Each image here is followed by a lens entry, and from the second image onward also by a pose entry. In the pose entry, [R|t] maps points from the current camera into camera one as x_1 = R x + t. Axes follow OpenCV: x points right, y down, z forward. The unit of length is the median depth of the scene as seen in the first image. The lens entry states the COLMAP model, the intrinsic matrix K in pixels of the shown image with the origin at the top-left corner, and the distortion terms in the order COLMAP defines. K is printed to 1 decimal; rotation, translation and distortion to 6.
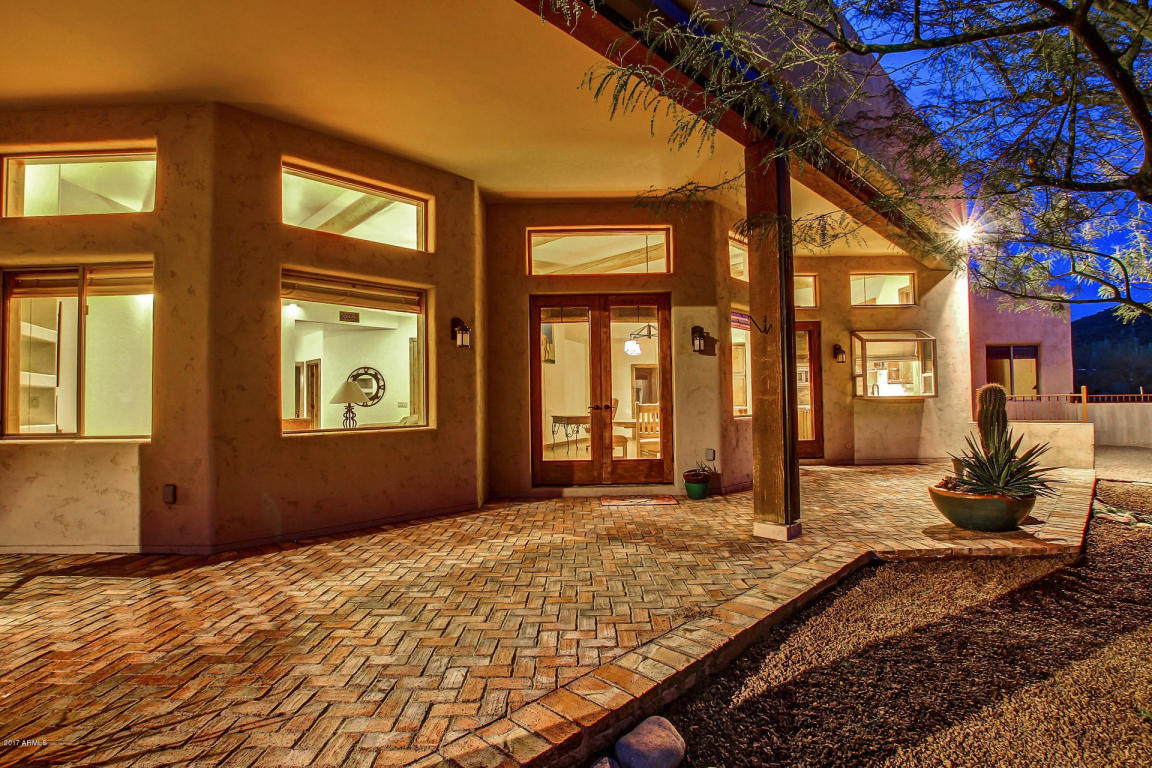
lens RADIAL K [[556.4, 0, 576.0], [0, 556.4, 384.0], [0, 0, 1]] dist [-0.016930, 0.000124]
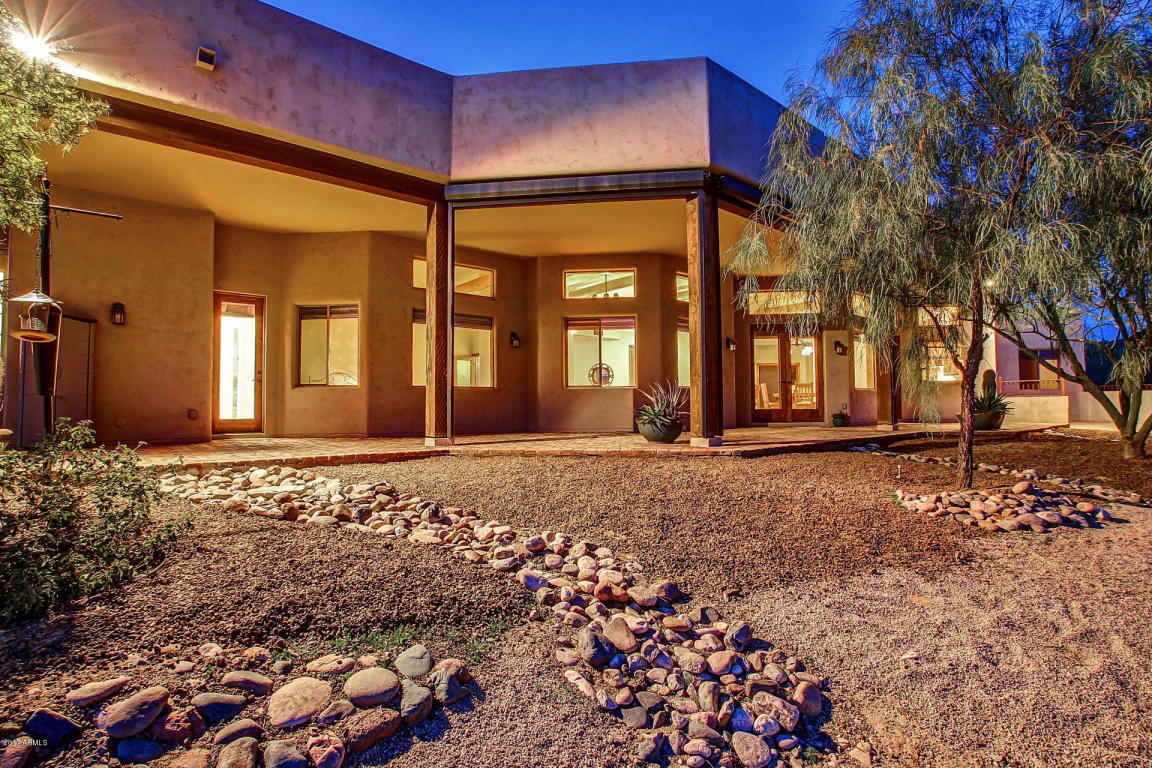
lens RADIAL K [[557.2, 0, 577.5], [0, 557.2, 403.6], [0, 0, 1]] dist [-0.002974, -0.000130]
pose [[0.996662, 0.003983, -0.081542, -0.535448], [-0.002659, 0.999863, 0.016342, 0.088006], [0.081596, -0.016071, 0.996536, -1.034330]]
